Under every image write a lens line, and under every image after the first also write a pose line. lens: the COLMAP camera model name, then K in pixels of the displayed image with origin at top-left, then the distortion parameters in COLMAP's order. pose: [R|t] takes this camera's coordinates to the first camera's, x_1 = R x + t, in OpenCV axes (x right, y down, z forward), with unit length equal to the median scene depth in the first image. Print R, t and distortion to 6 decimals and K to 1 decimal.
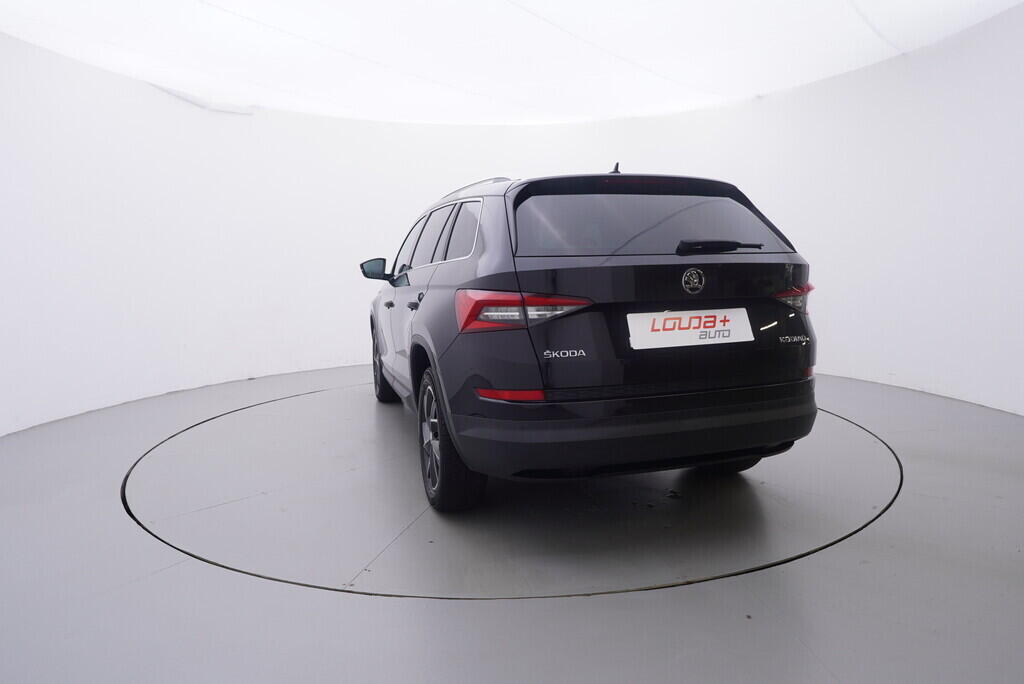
lens RADIAL K [[652.5, 0, 512.0], [0, 652.5, 342.0], [0, 0, 1]] dist [-0.106198, -0.000157]
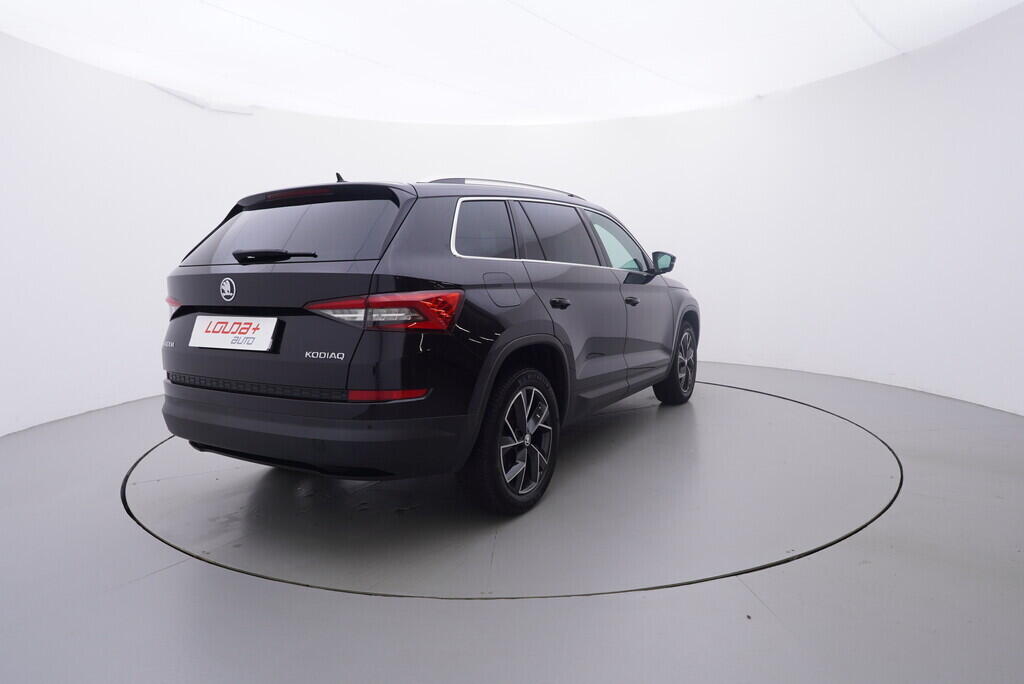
lens RADIAL K [[652.5, 0, 512.0], [0, 652.5, 342.0], [0, 0, 1]] dist [-0.106198, -0.000157]
pose [[0.999997, 0.001602, -0.001657, 0.710606], [-0.001601, 0.999999, 0.000324, -0.008407], [0.001657, -0.000321, 0.999999, -0.052529]]
